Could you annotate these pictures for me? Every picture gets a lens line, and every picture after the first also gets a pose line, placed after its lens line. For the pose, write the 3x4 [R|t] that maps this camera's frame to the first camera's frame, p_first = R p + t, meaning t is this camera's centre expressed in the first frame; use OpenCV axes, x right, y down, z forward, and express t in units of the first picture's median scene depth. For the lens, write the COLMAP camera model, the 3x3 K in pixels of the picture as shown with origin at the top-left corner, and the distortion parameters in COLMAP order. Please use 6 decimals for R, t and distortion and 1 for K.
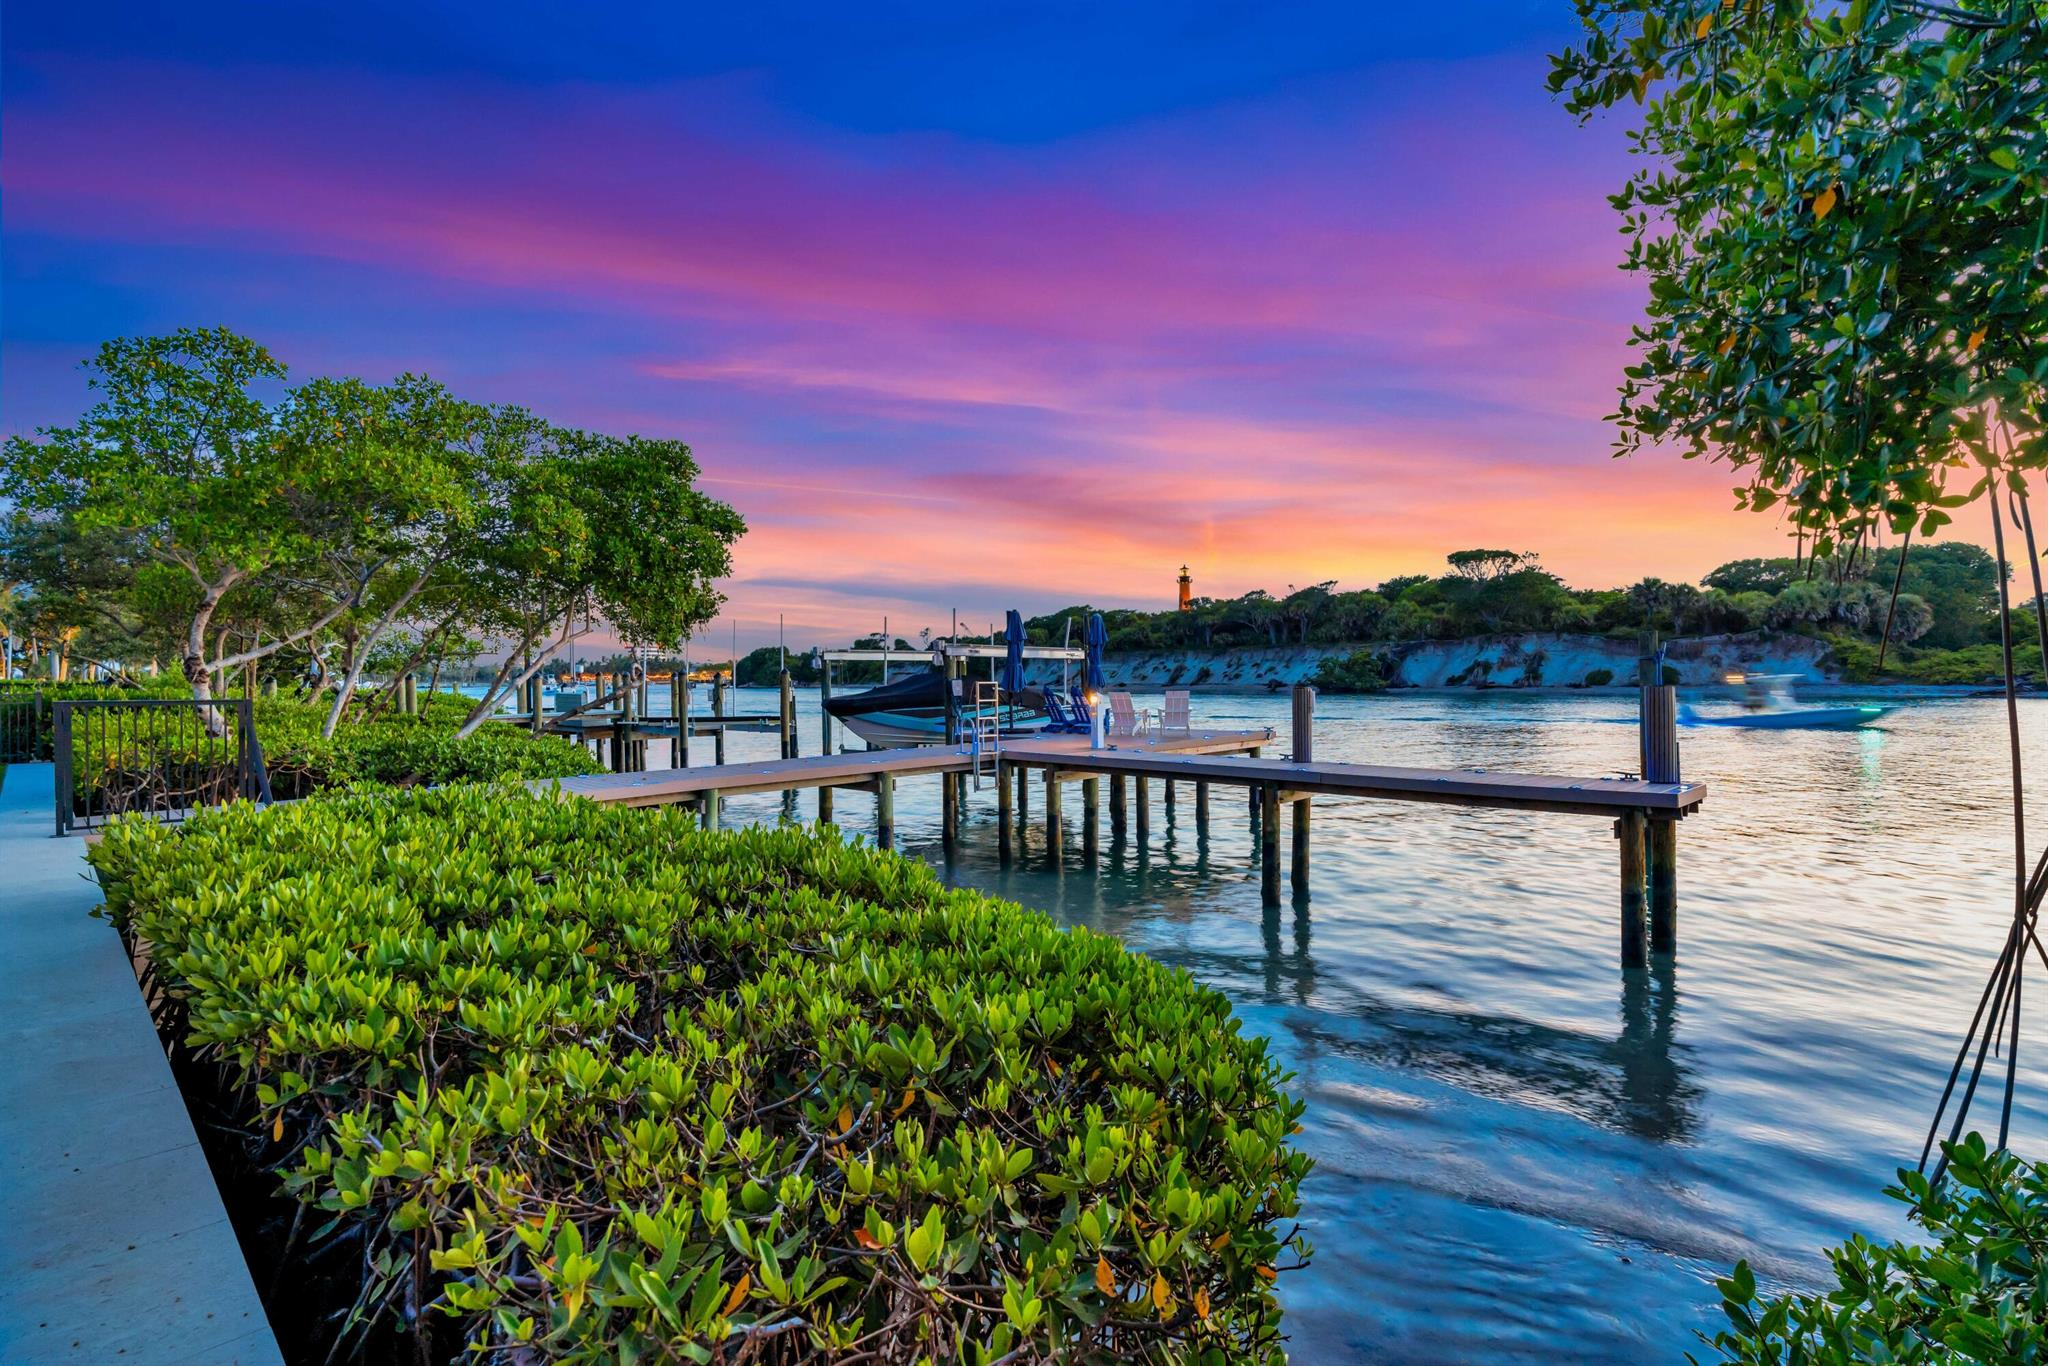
lens RADIAL K [[996.6, 0, 990.7], [0, 996.6, 690.7], [0, 0, 1]] dist [-0.016529, 0.000379]
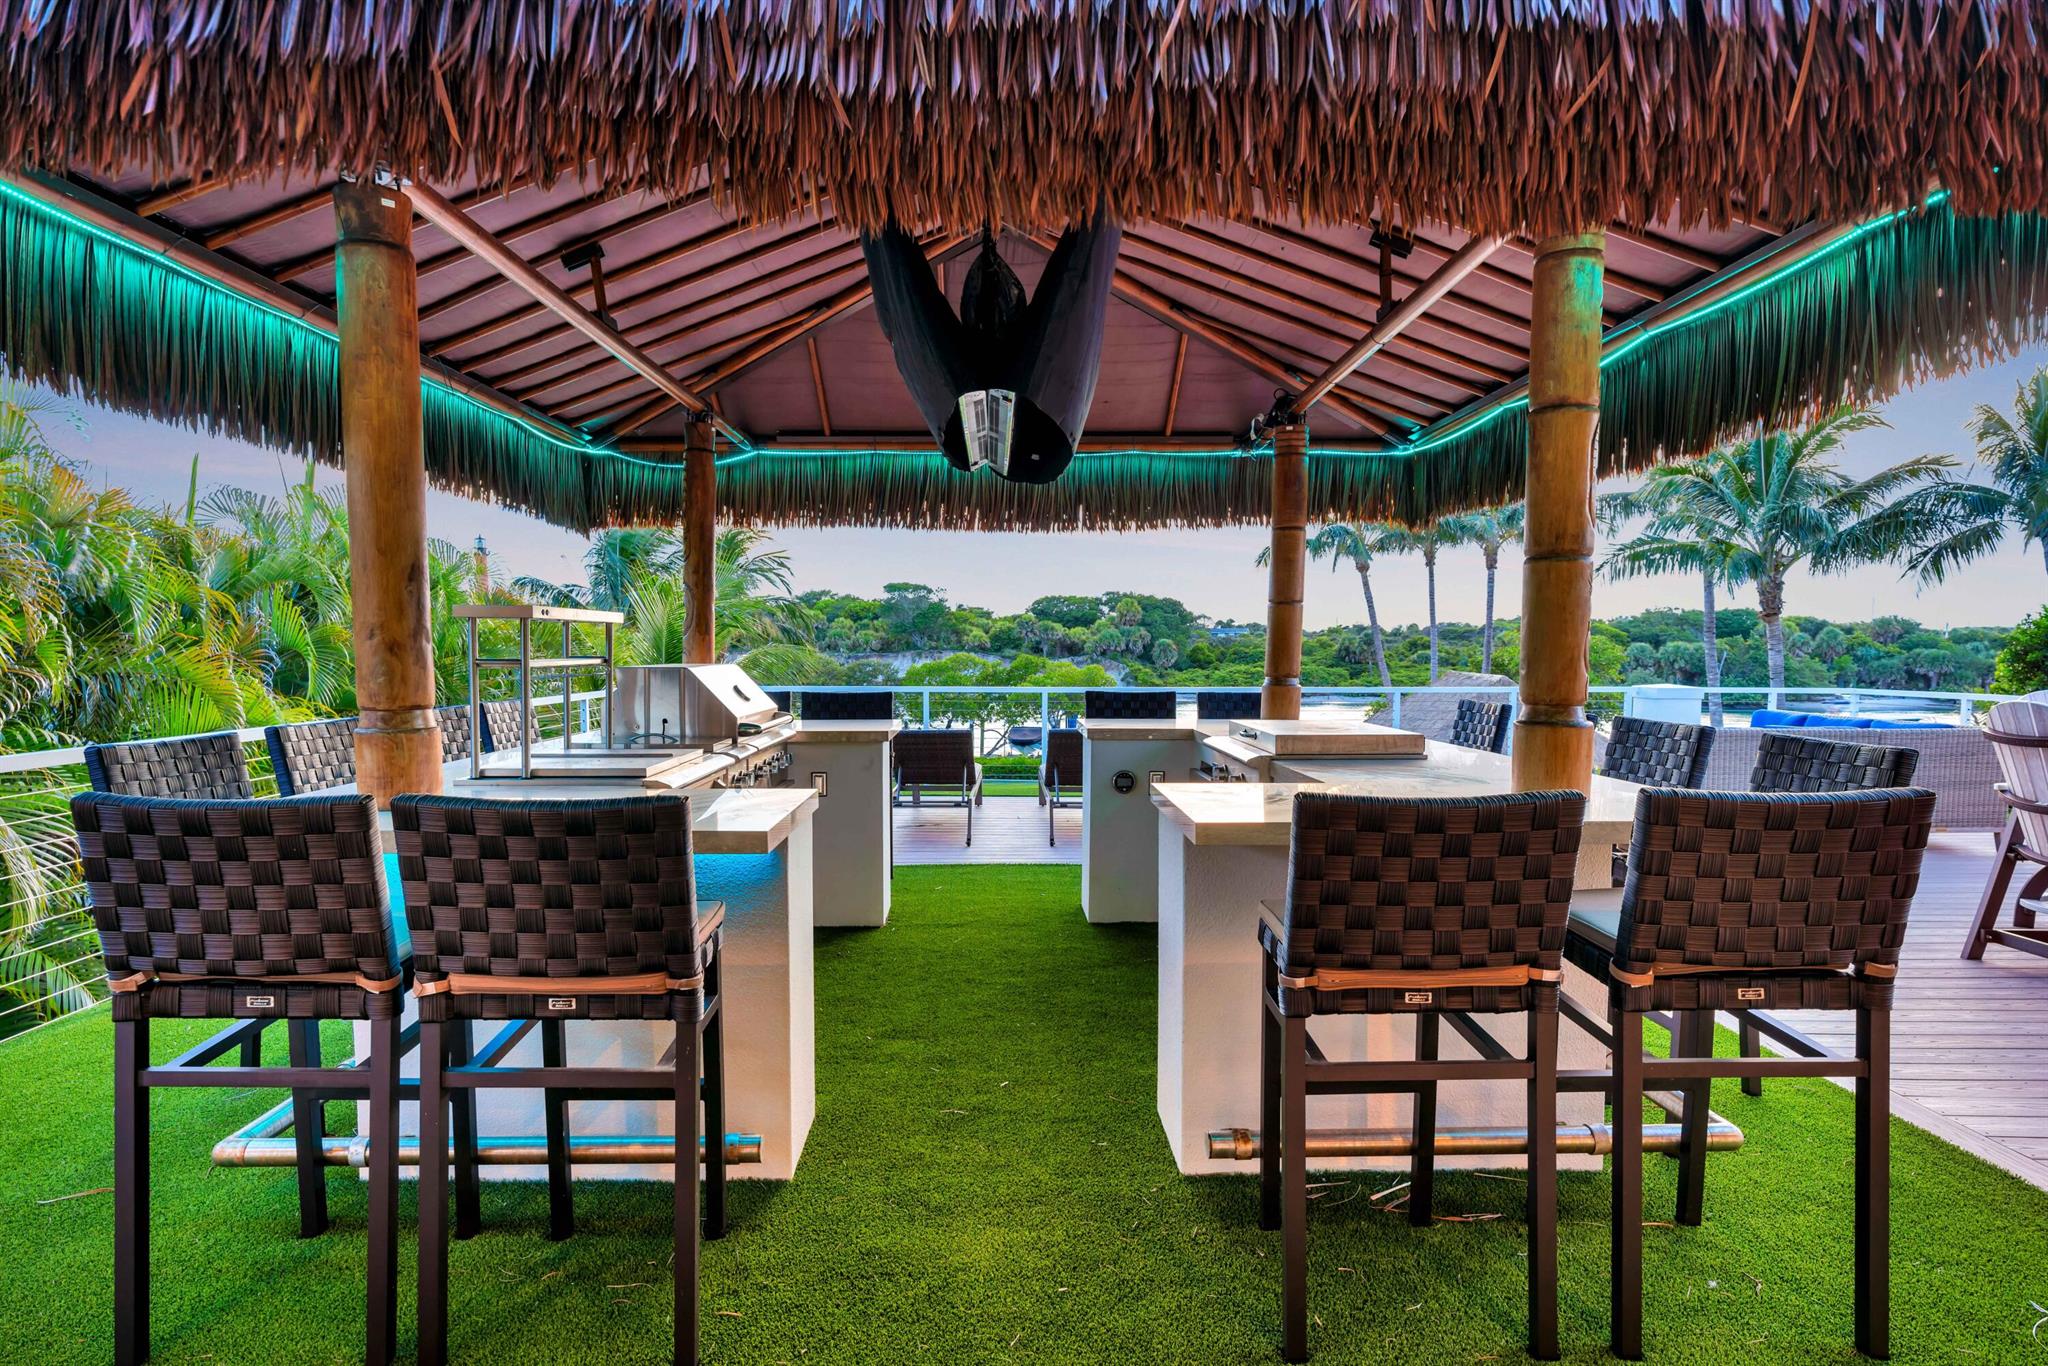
lens RADIAL K [[1143.6, 0, 1004.5], [0, 1143.6, 727.2], [0, 0, 1]] dist [0.001621, 0.001473]
pose [[0.761672, -0.030942, 0.647223, -0.377620], [-0.002072, 0.998738, 0.050186, -0.030794], [-0.647959, -0.039567, 0.760647, -0.216459]]
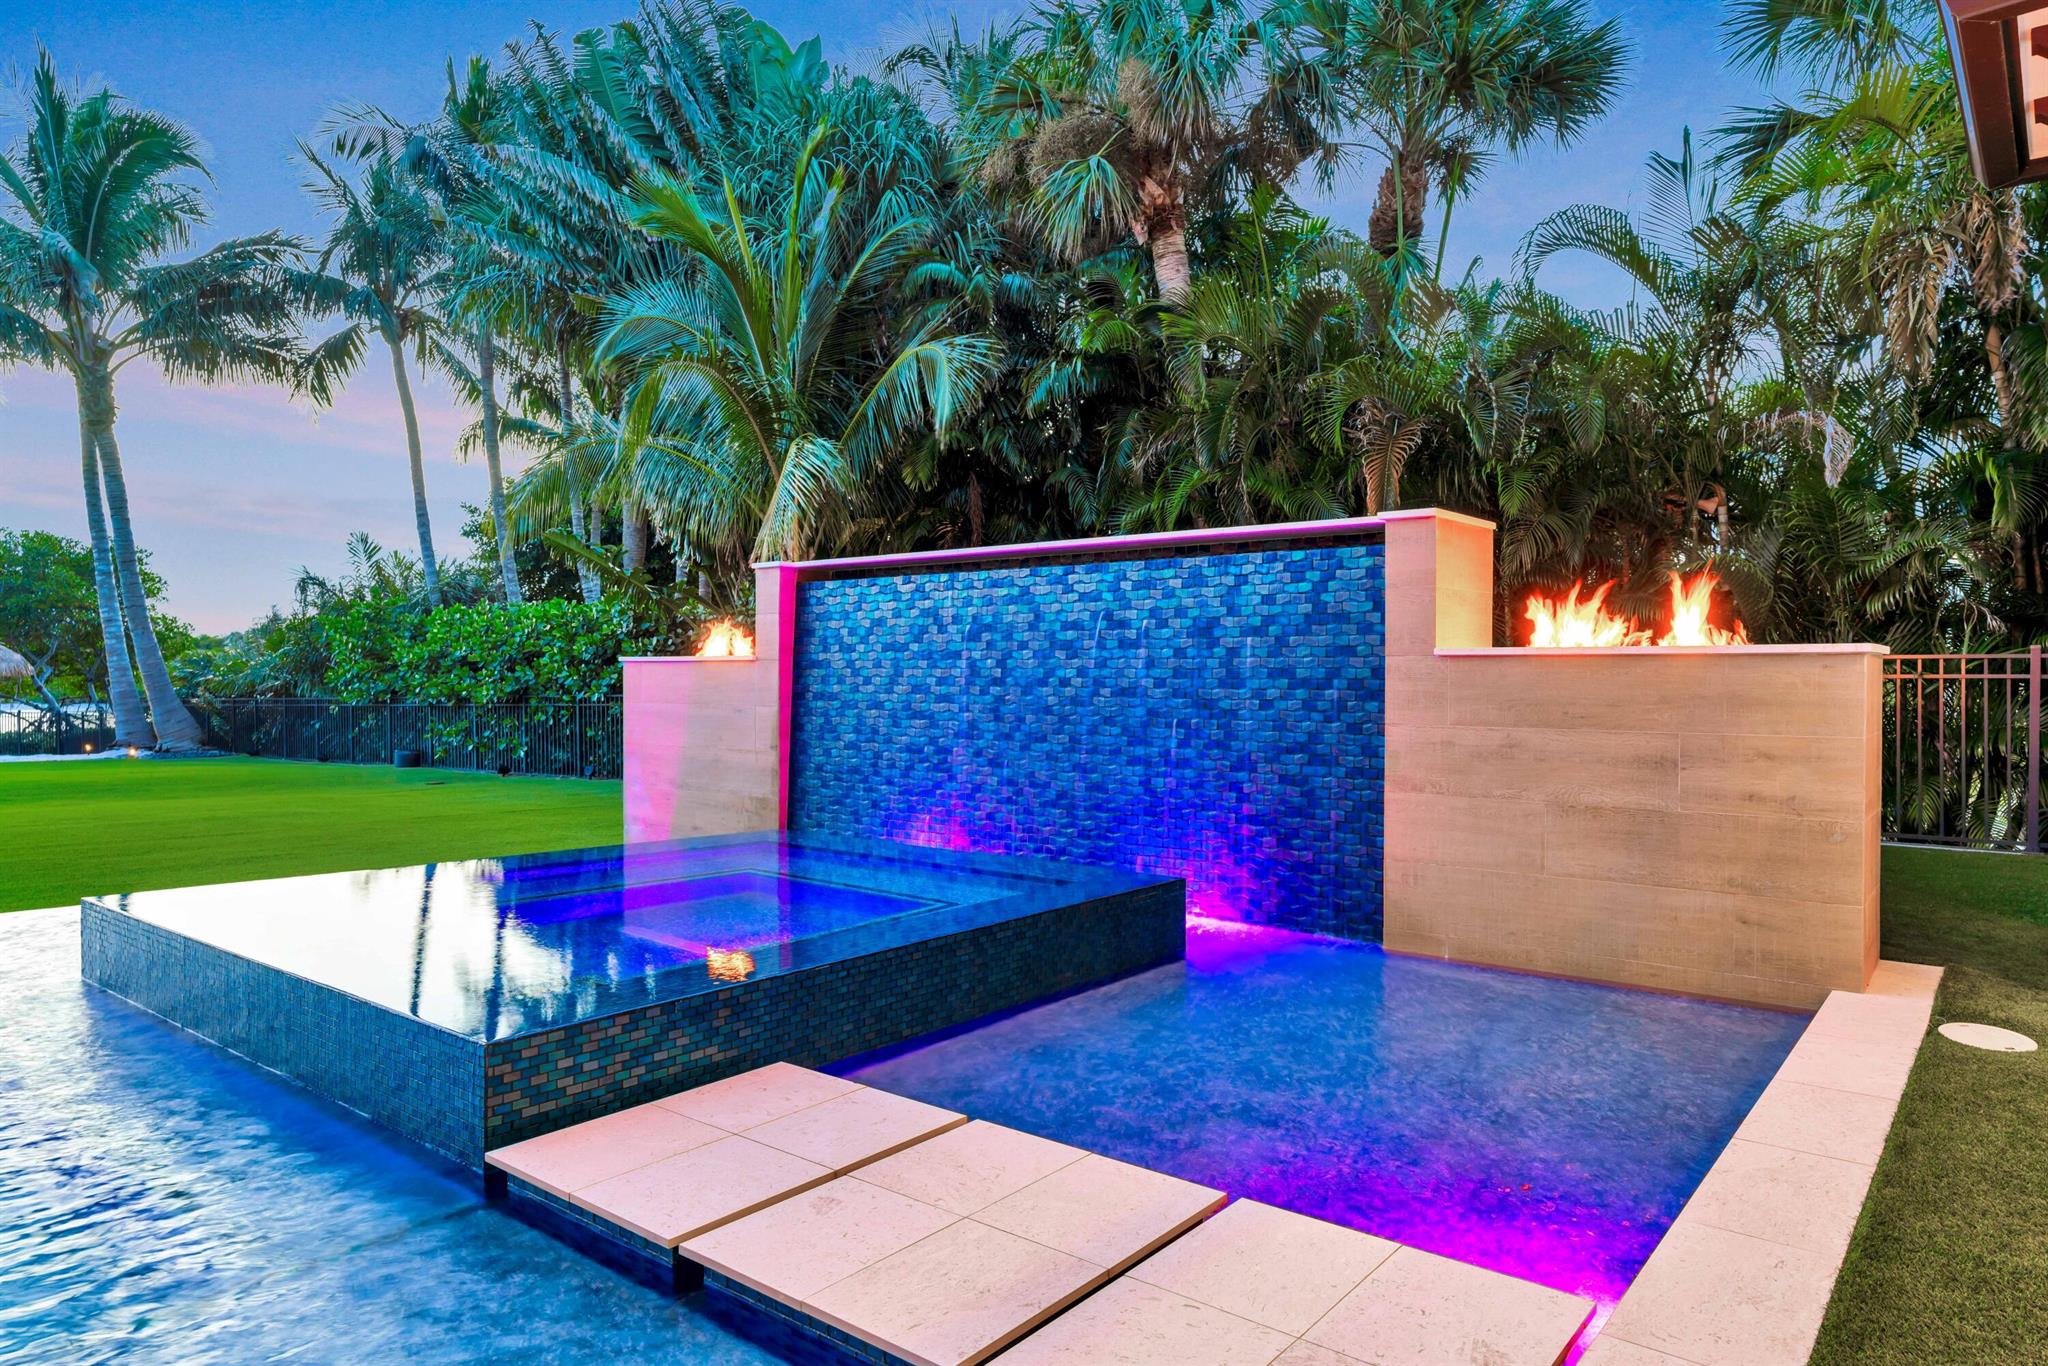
lens RADIAL K [[1269.3, 0, 1023.9], [0, 1269.3, 685.3], [0, 0, 1]] dist [0.000719, -0.000243]
pose [[-0.004002, 0.005003, 0.999979, -0.284581], [0.015985, 0.999860, -0.004939, 0.000337], [-0.999864, 0.015965, -0.004082, -0.275483]]
